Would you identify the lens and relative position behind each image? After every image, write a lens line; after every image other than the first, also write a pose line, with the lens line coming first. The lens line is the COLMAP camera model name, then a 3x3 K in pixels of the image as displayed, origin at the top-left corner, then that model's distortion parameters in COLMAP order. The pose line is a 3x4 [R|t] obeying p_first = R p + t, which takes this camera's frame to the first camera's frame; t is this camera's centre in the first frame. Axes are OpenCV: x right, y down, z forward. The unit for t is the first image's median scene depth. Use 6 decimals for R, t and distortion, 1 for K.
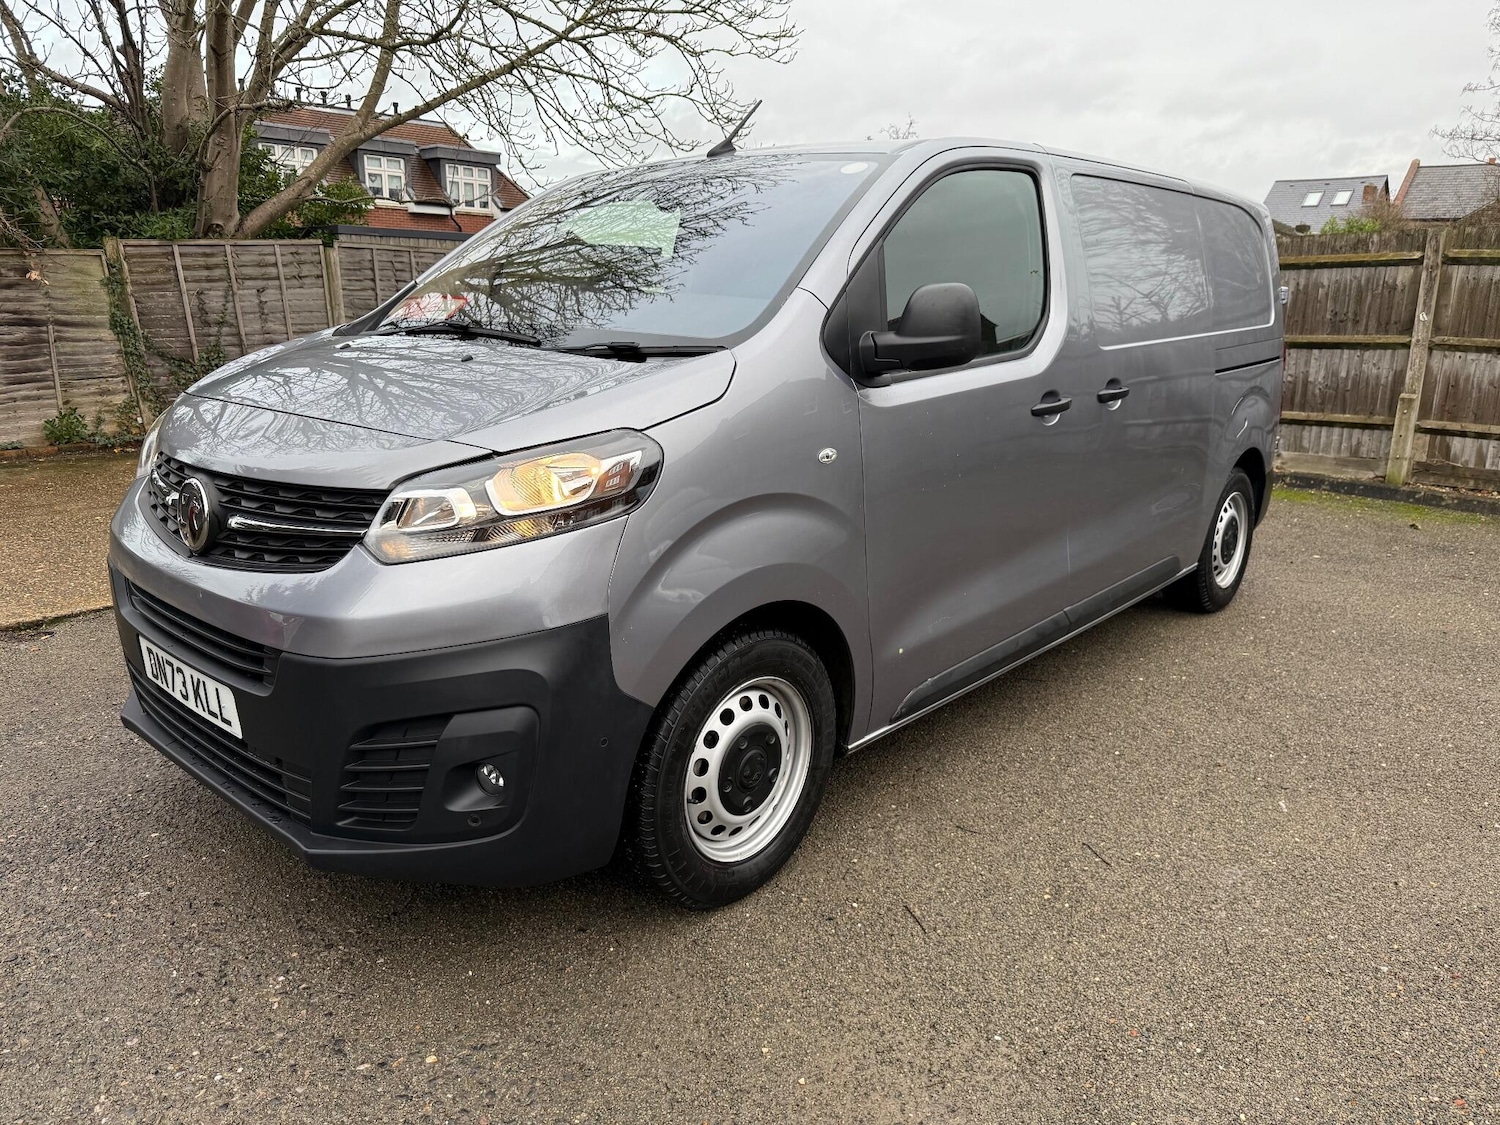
lens RADIAL K [[1070.3, 0, 745.4], [0, 1070.3, 553.7], [0, 0, 1]] dist [0.025610, -0.032509]
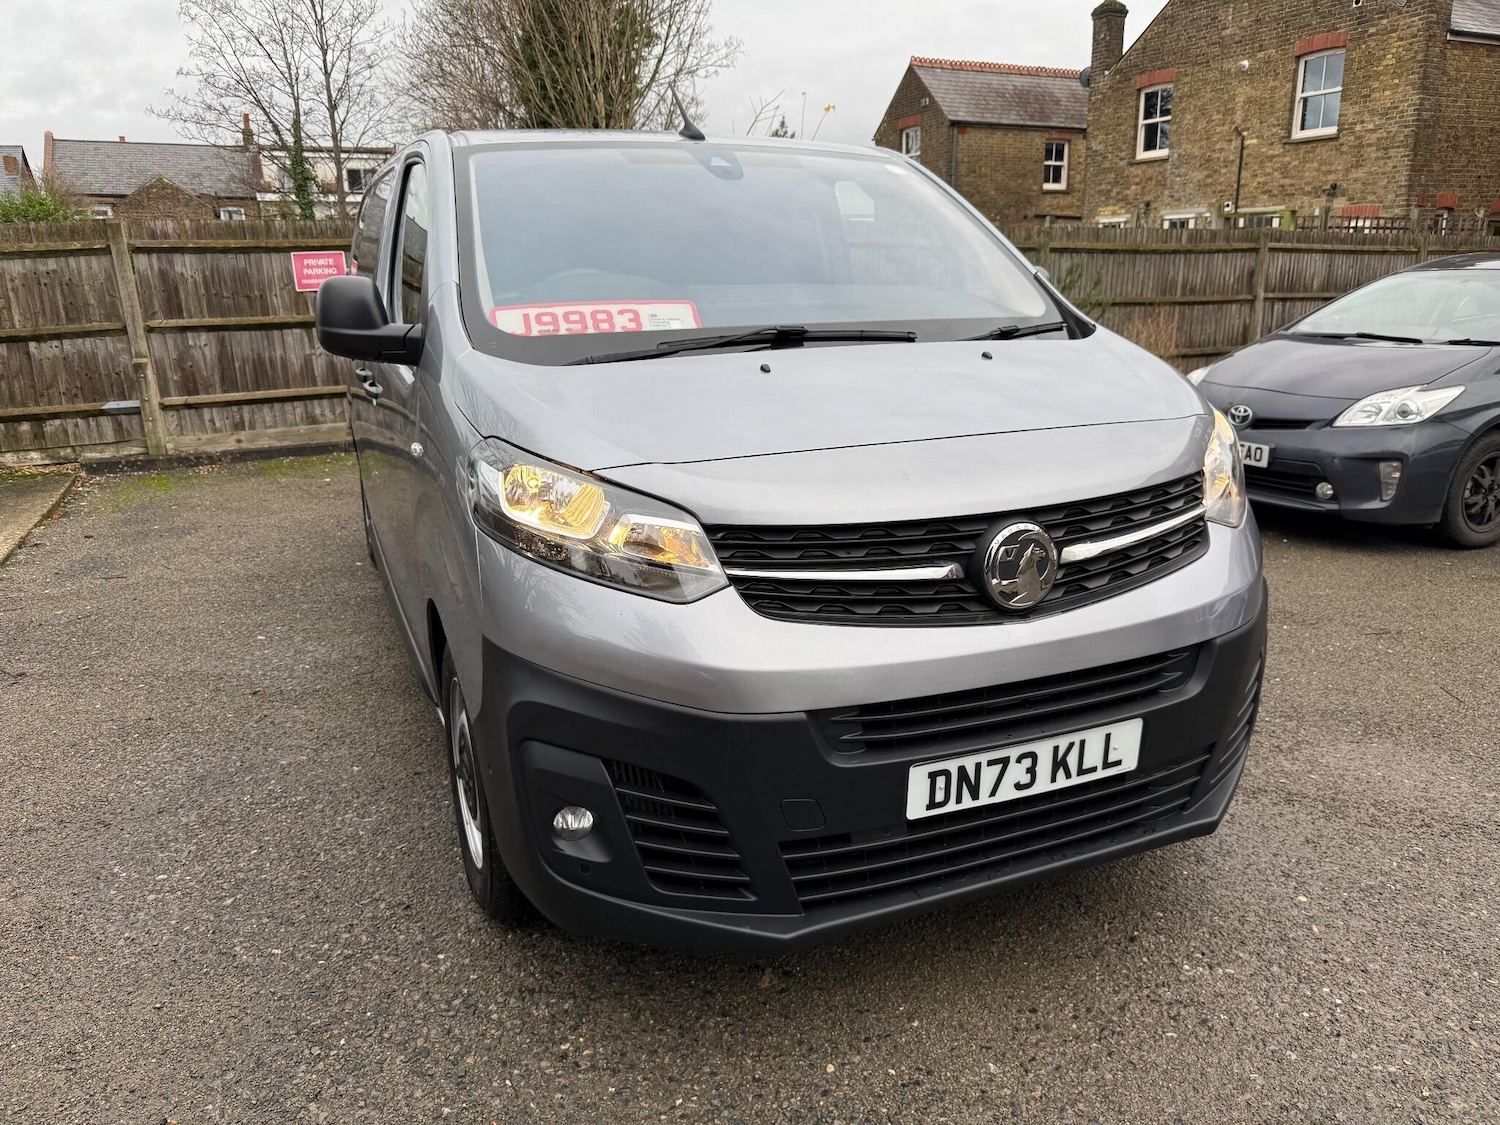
lens RADIAL K [[1070.3, 0, 754.2], [0, 1070.3, 563.6], [0, 0, 1]] dist [0.025610, -0.032509]
pose [[0.420360, -0.262487, 0.868561, -0.888551], [0.236035, 0.955920, 0.174653, -0.156672], [-0.876119, 0.131594, 0.463787, 0.534162]]
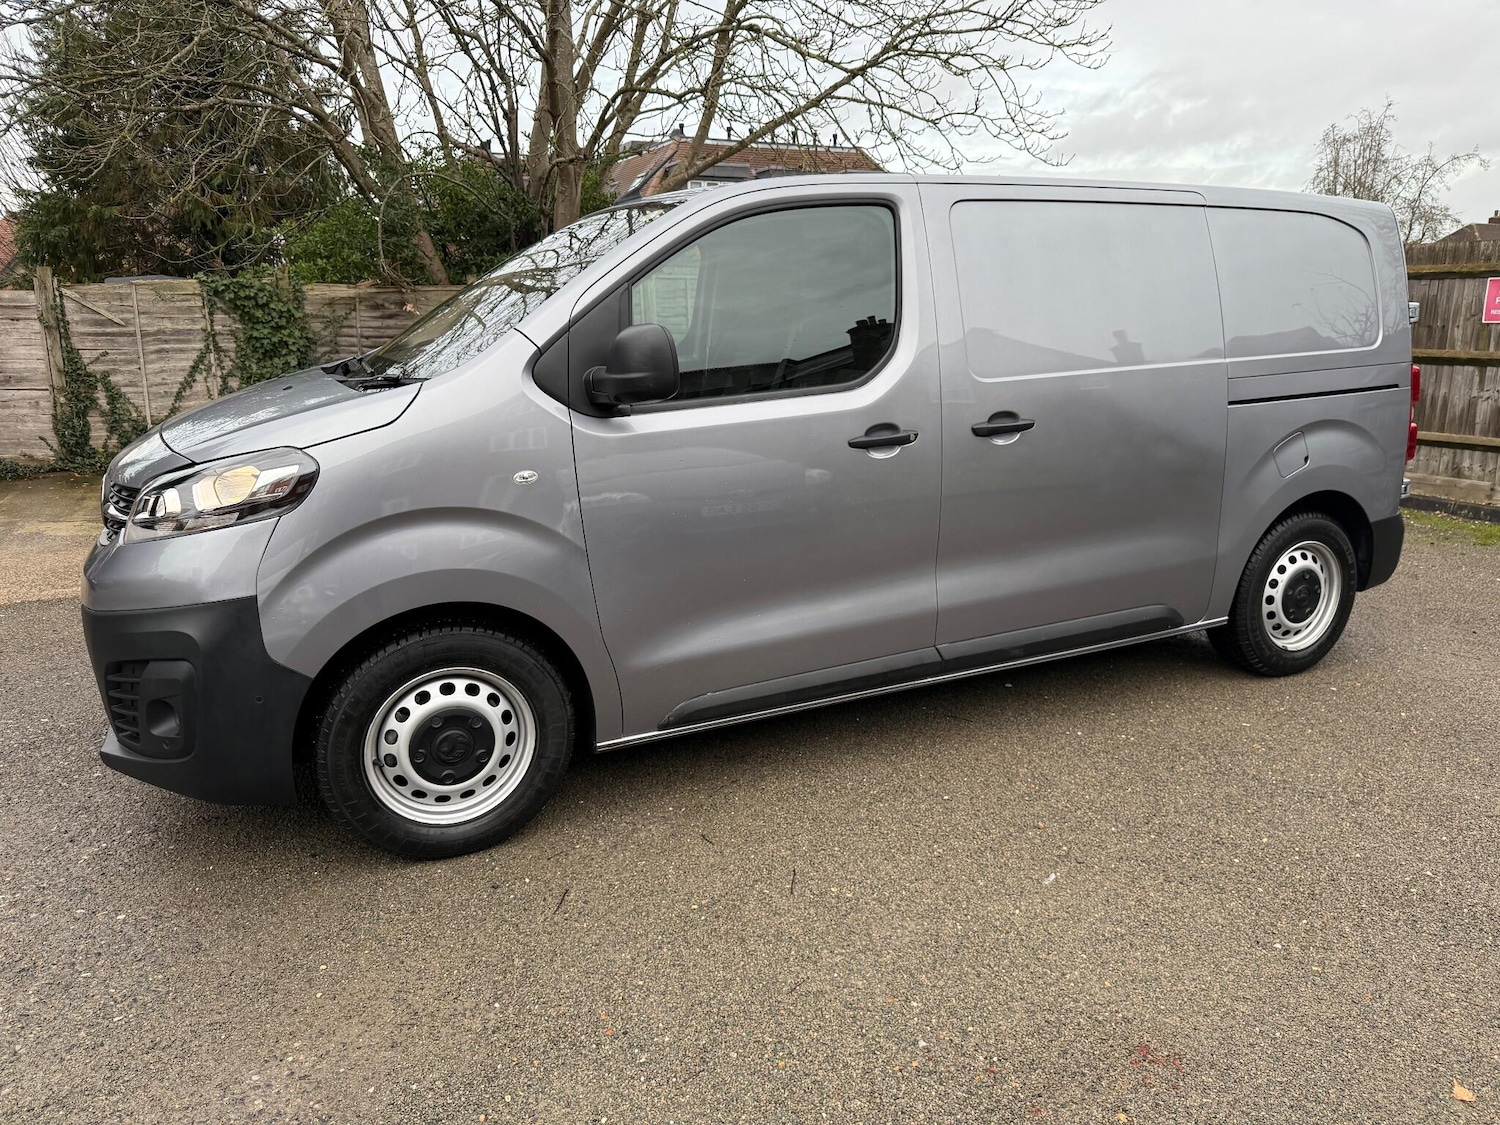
lens RADIAL K [[1070.3, 0, 758.6], [0, 1070.3, 552.6], [0, 0, 1]] dist [0.025610, -0.032509]
pose [[0.920827, 0.068690, -0.383874, 0.521438], [-0.073452, 0.997296, 0.002262, -0.023143], [0.382991, 0.026113, 0.923383, 0.042073]]
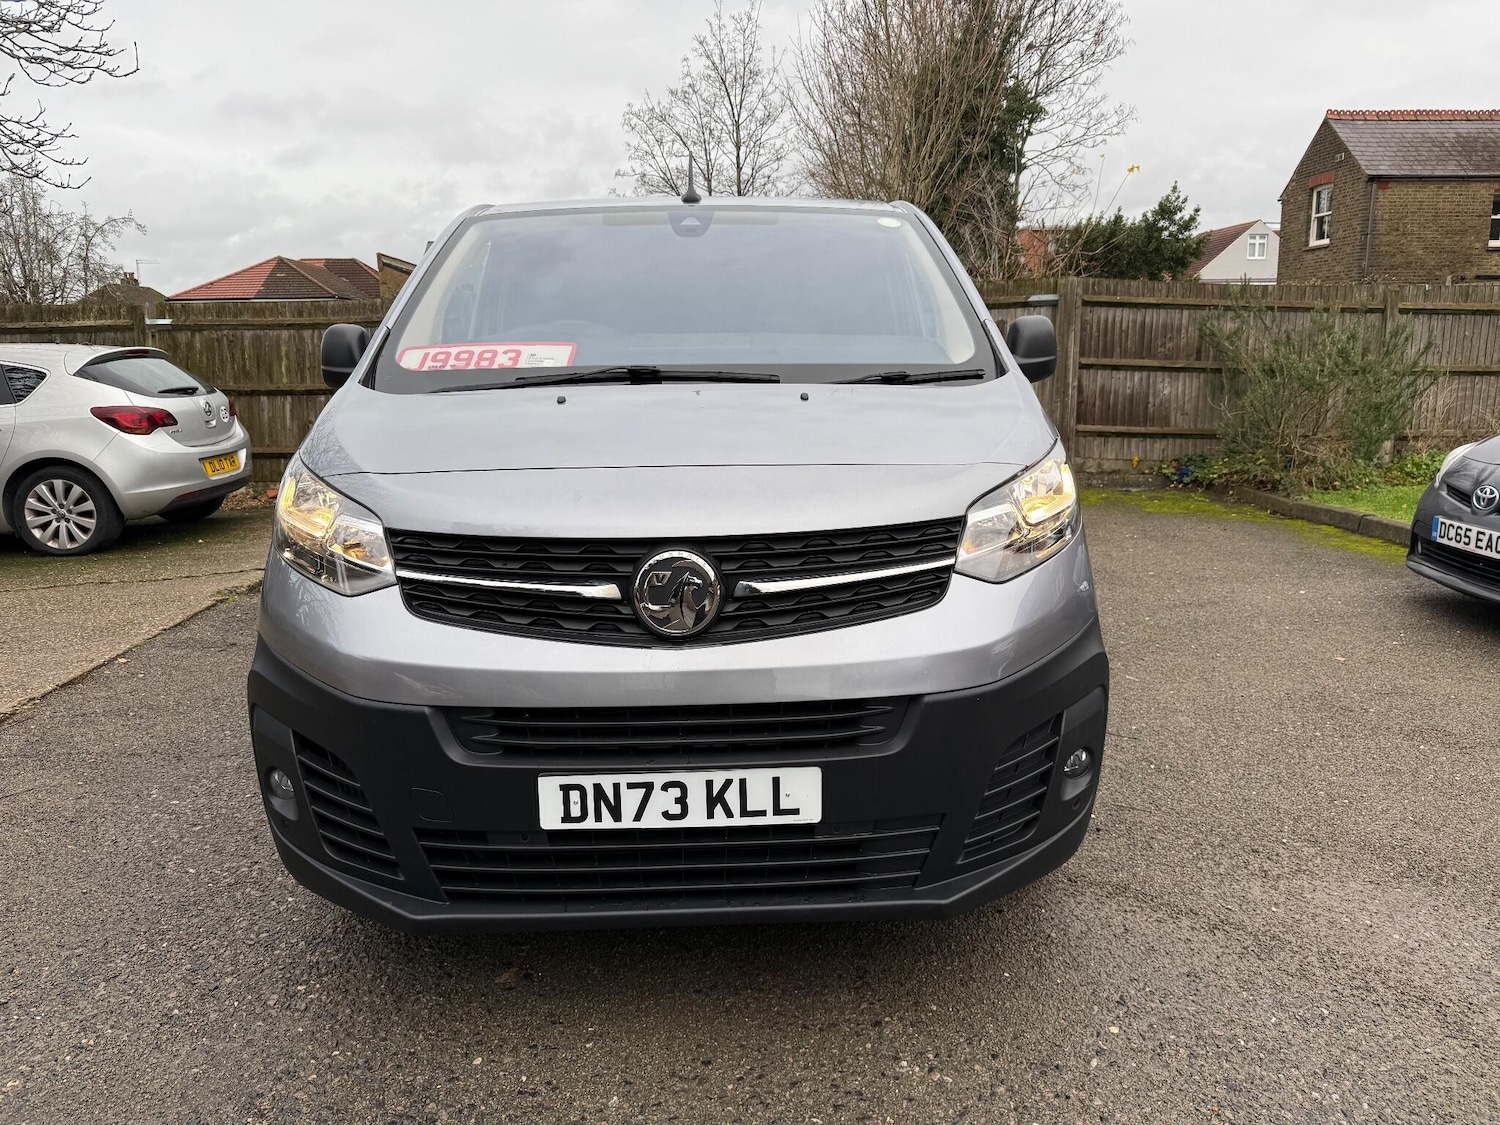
lens RADIAL K [[1070.3, 0, 759.7], [0, 1070.3, 554.5], [0, 0, 1]] dist [0.025610, -0.032509]
pose [[0.722491, -0.158271, 0.673020, -0.687712], [0.190407, 0.981351, 0.026377, -0.051038], [-0.664644, 0.109090, 0.739153, 0.224556]]
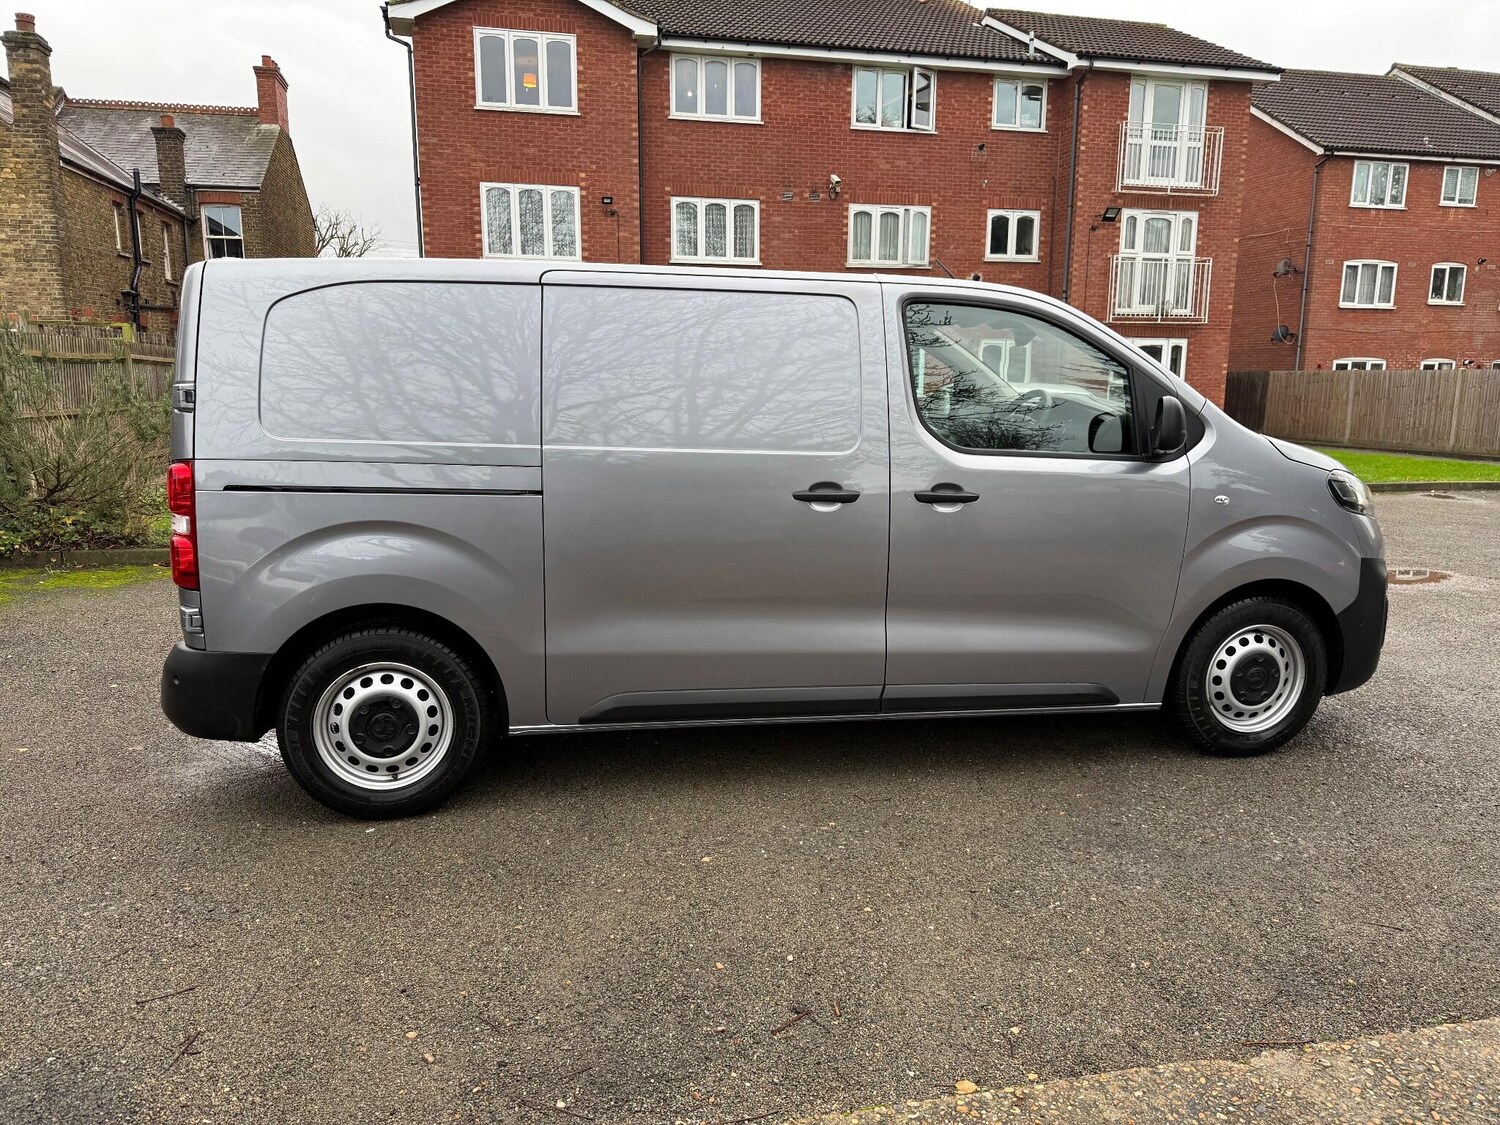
lens RADIAL K [[1070.3, 0, 747.5], [0, 1070.3, 569.2], [0, 0, 1]] dist [0.025610, -0.032509]
pose [[-0.807012, -0.130262, 0.575990, -0.608009], [0.121639, 0.917785, 0.377987, -0.589458], [-0.577872, 0.375103, -0.724818, 2.216897]]
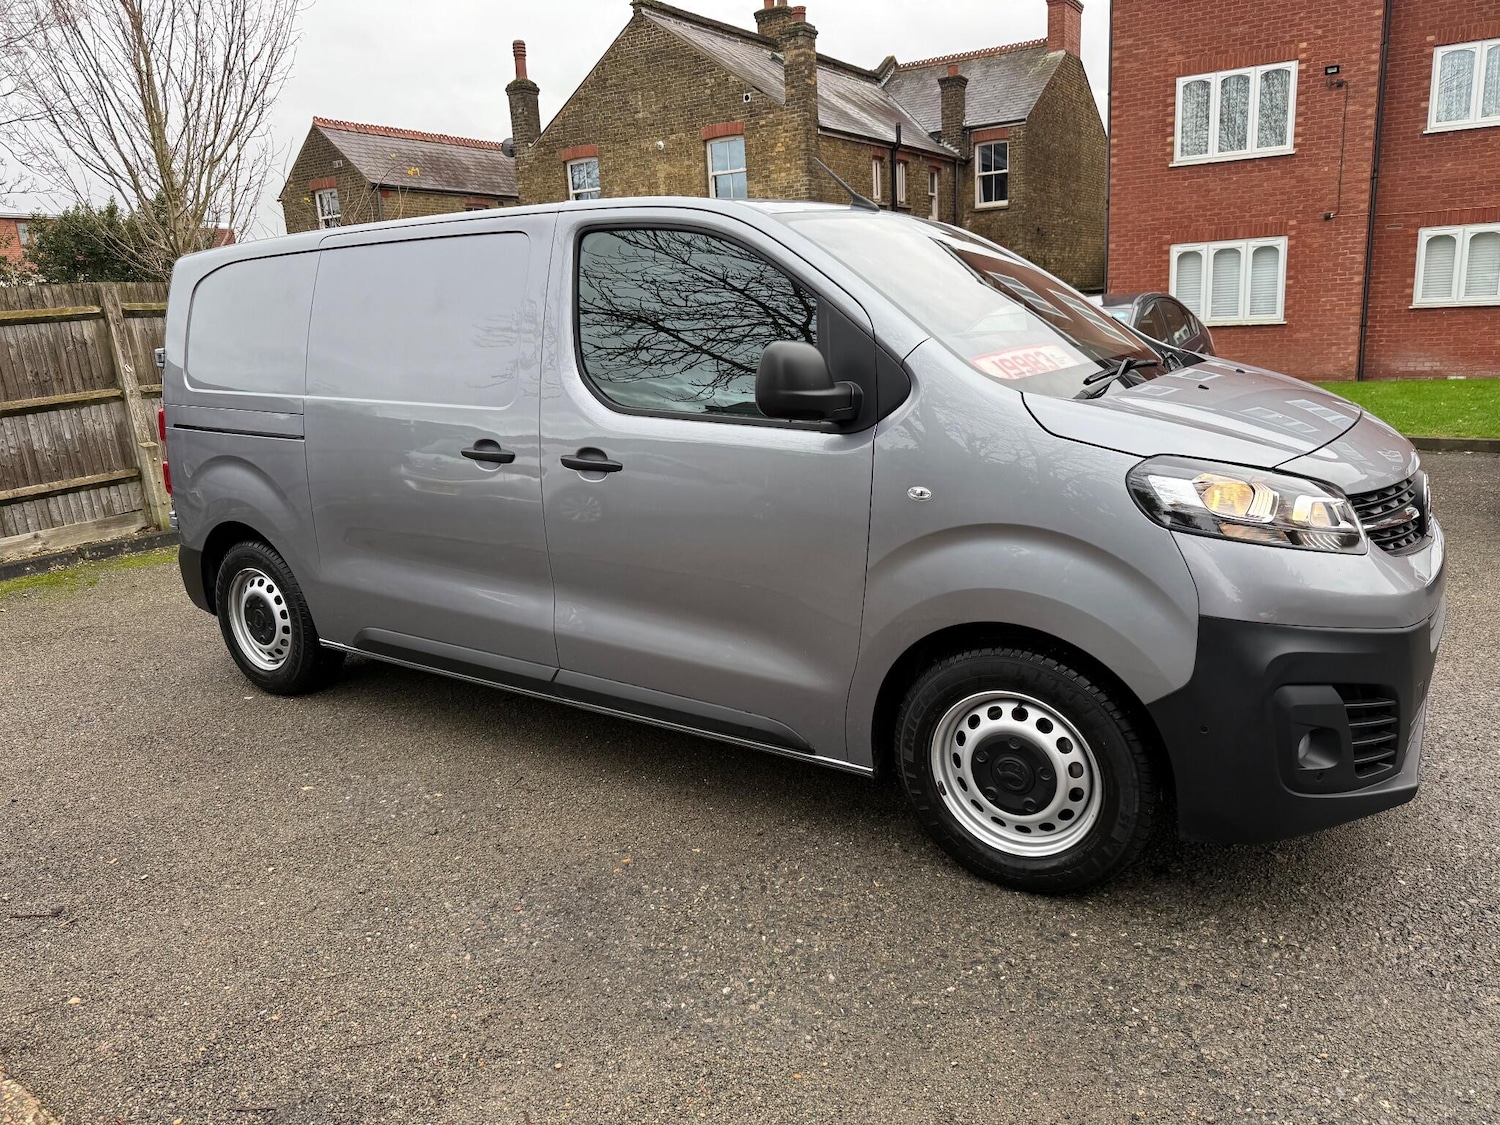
lens RADIAL K [[1070.3, 0, 755.4], [0, 1070.3, 560.7], [0, 0, 1]] dist [0.025610, -0.032509]
pose [[-0.151654, -0.237001, 0.959600, -1.071130], [0.282025, 0.920097, 0.271815, -0.353979], [-0.947345, 0.311853, -0.072696, 1.235282]]
